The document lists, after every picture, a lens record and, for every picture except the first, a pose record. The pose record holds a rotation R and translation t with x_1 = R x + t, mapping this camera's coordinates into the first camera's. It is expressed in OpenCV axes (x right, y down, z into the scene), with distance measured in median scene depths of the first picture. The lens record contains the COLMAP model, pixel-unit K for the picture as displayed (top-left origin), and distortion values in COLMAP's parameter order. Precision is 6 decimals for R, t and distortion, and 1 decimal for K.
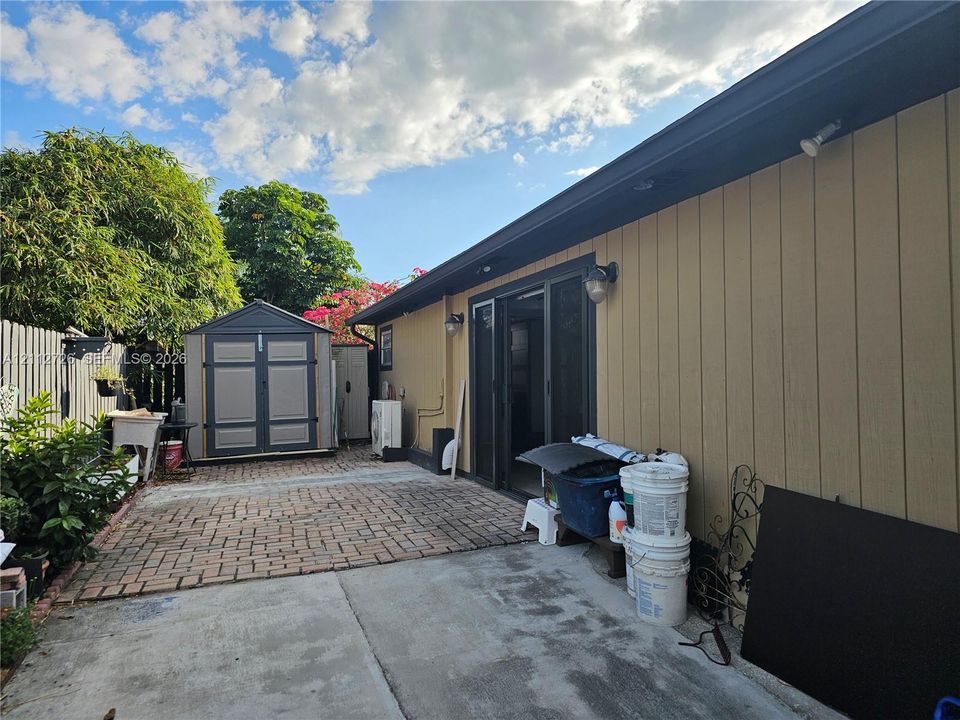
lens RADIAL K [[636.4, 0, 480.0], [0, 636.4, 360.0], [0, 0, 1]] dist [0.075211, -0.076457]
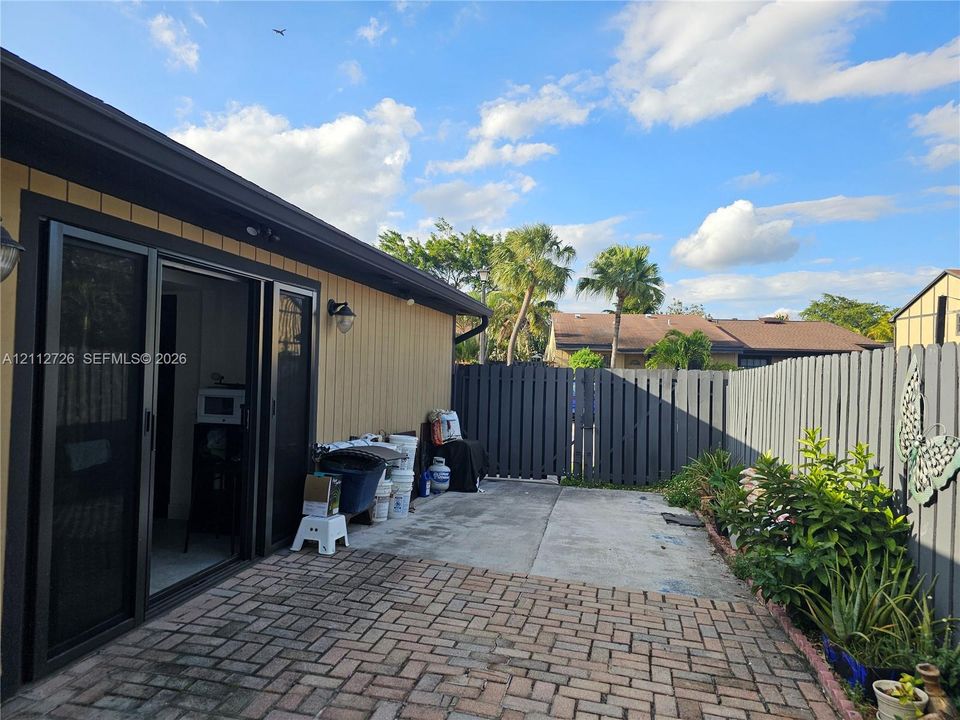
lens RADIAL K [[636.4, 0, 480.0], [0, 636.4, 360.0], [0, 0, 1]] dist [0.075211, -0.076457]
pose [[-0.852345, -0.009613, 0.522891, -0.670521], [-0.034382, 0.998698, -0.037684, 0.001840], [-0.521848, -0.050098, -0.851566, 1.842084]]
